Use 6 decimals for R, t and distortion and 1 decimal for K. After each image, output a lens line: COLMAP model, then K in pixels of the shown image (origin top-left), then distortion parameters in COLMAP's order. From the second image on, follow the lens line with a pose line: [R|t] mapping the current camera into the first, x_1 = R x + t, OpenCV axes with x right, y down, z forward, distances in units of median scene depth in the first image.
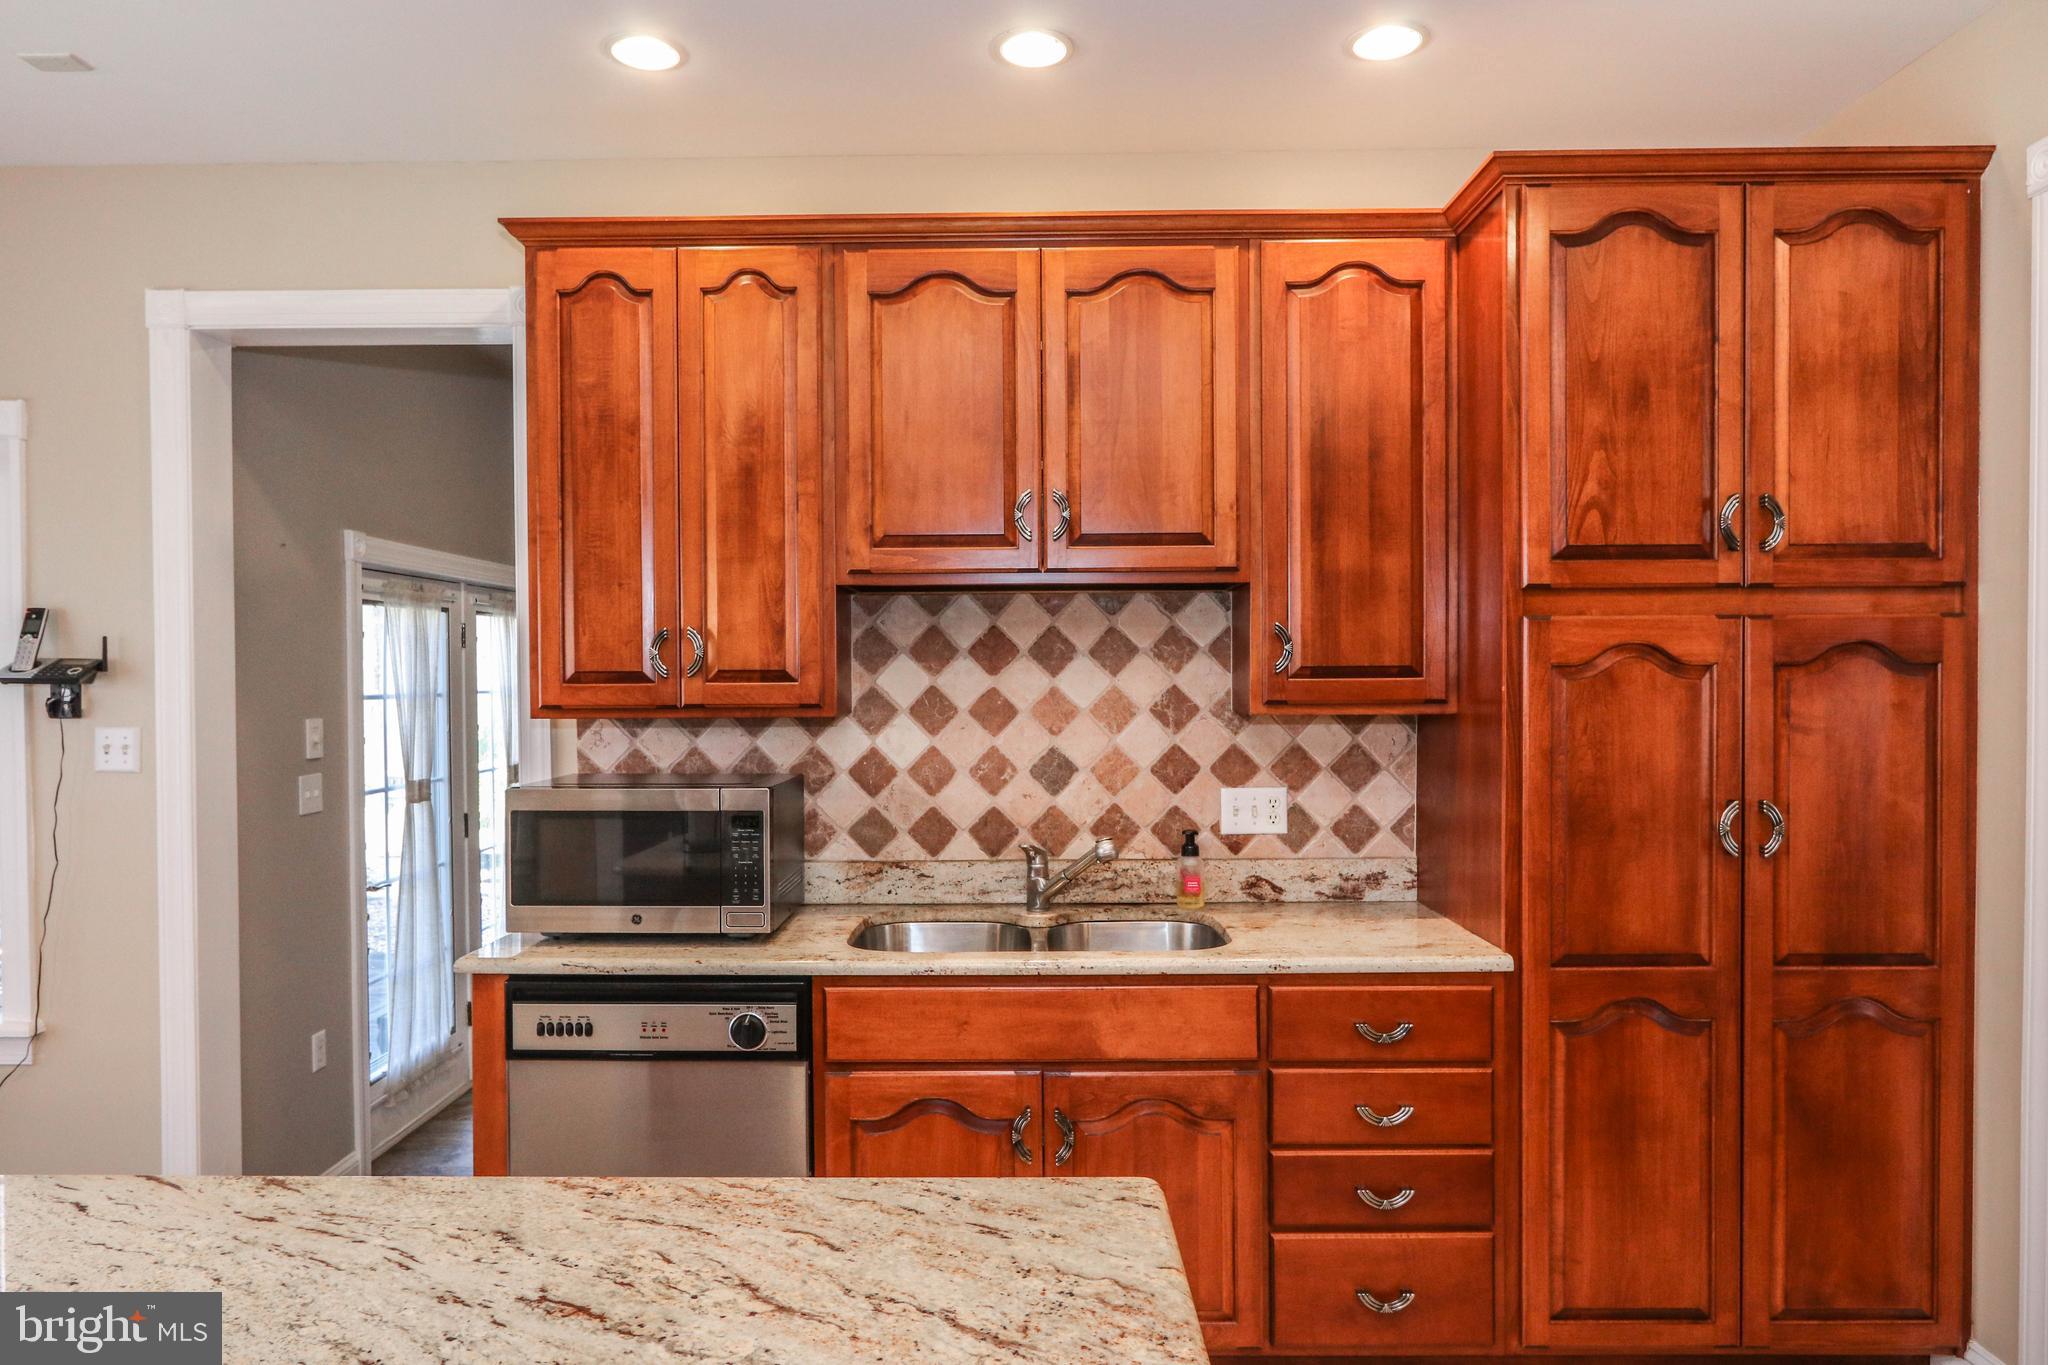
lens RADIAL K [[1287.2, 0, 1008.7], [0, 1287.2, 686.8], [0, 0, 1]] dist [-0.015443, 0.004761]
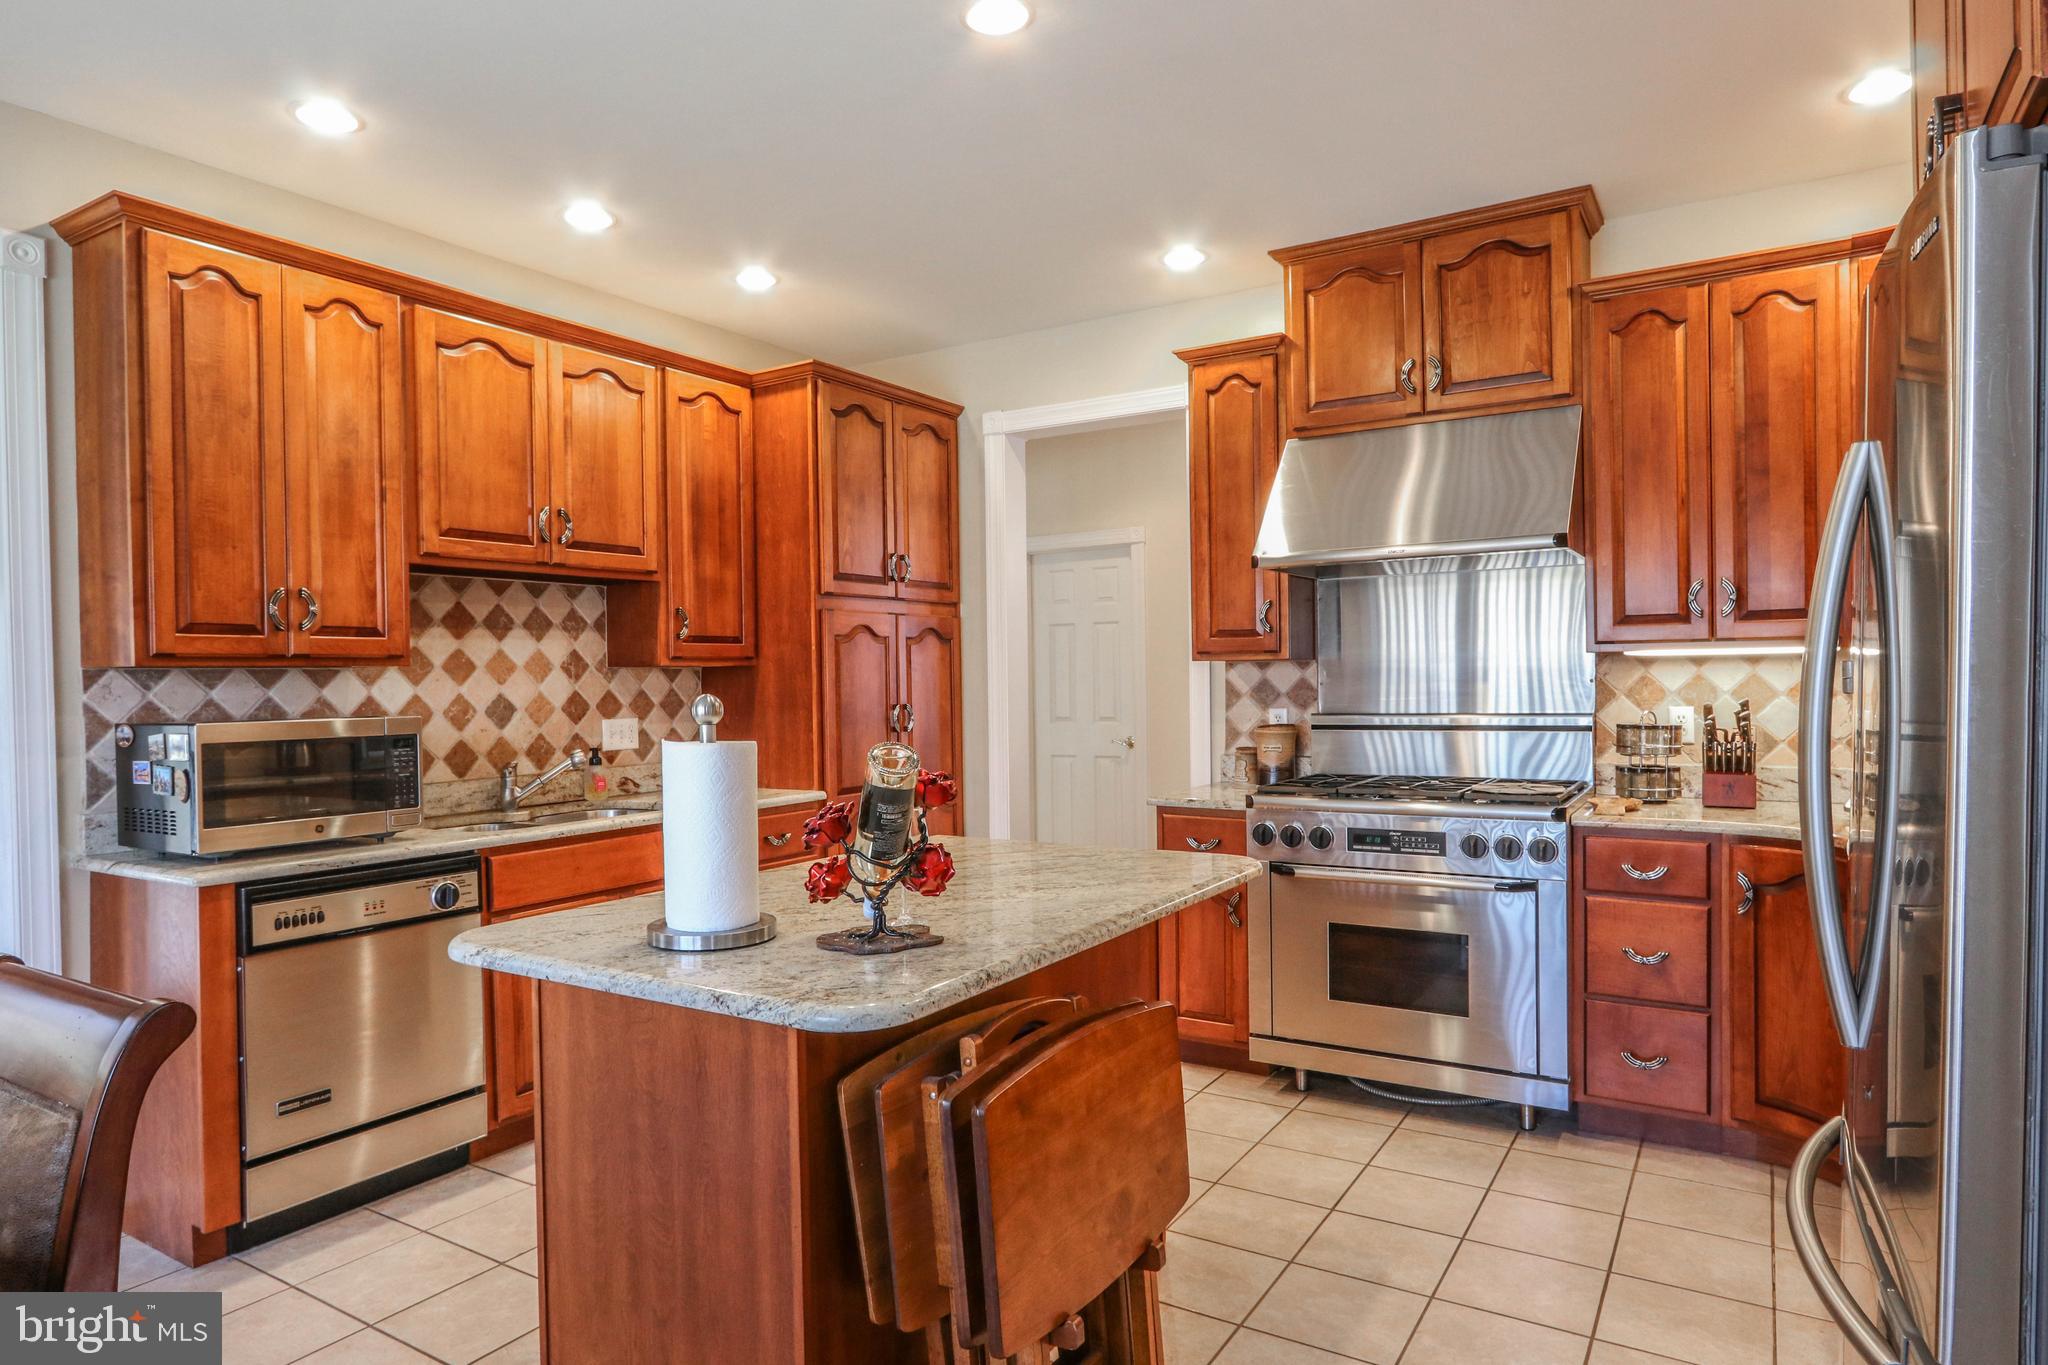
lens RADIAL K [[1204.3, 0, 1015.9], [0, 1204.3, 682.9], [0, 0, 1]] dist [-0.019470, 0.002469]
pose [[0.516569, -0.006429, 0.856222, -0.846558], [0.022521, 0.999728, -0.006081, 0.061419], [-0.855950, 0.022425, 0.516573, -0.127655]]
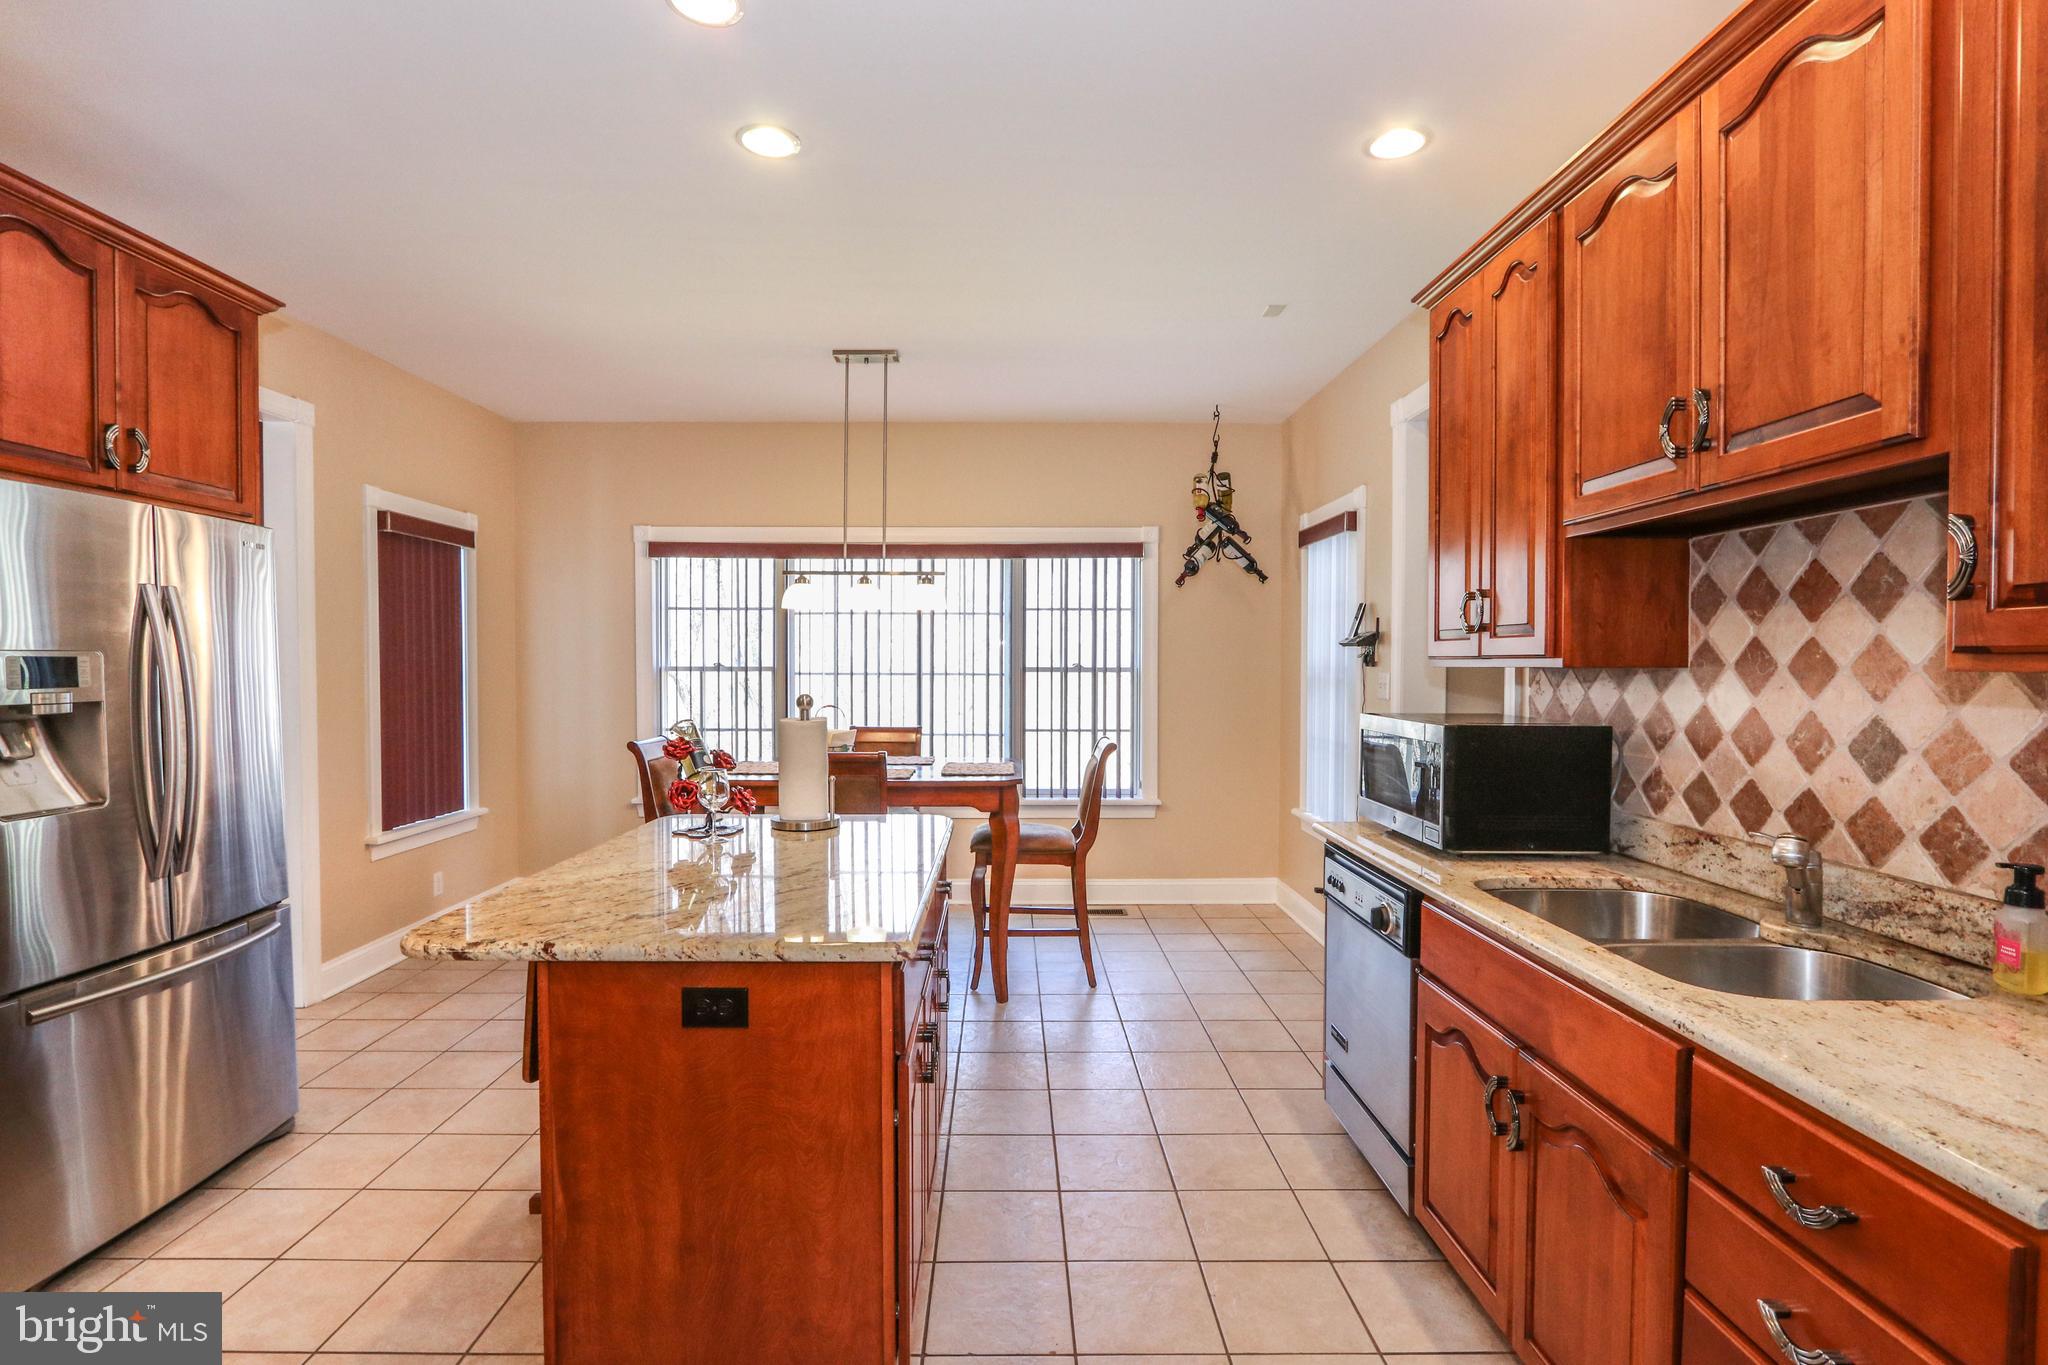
lens RADIAL K [[986.3, 0, 1020.2], [0, 986.3, 683.0], [0, 0, 1]] dist [-0.002120, -0.000400]
pose [[0.018963, 0.025773, -0.999488, 0.644826], [-0.009957, 0.999623, 0.025588, 0.019857], [0.999771, 0.009466, 0.019213, 0.557073]]
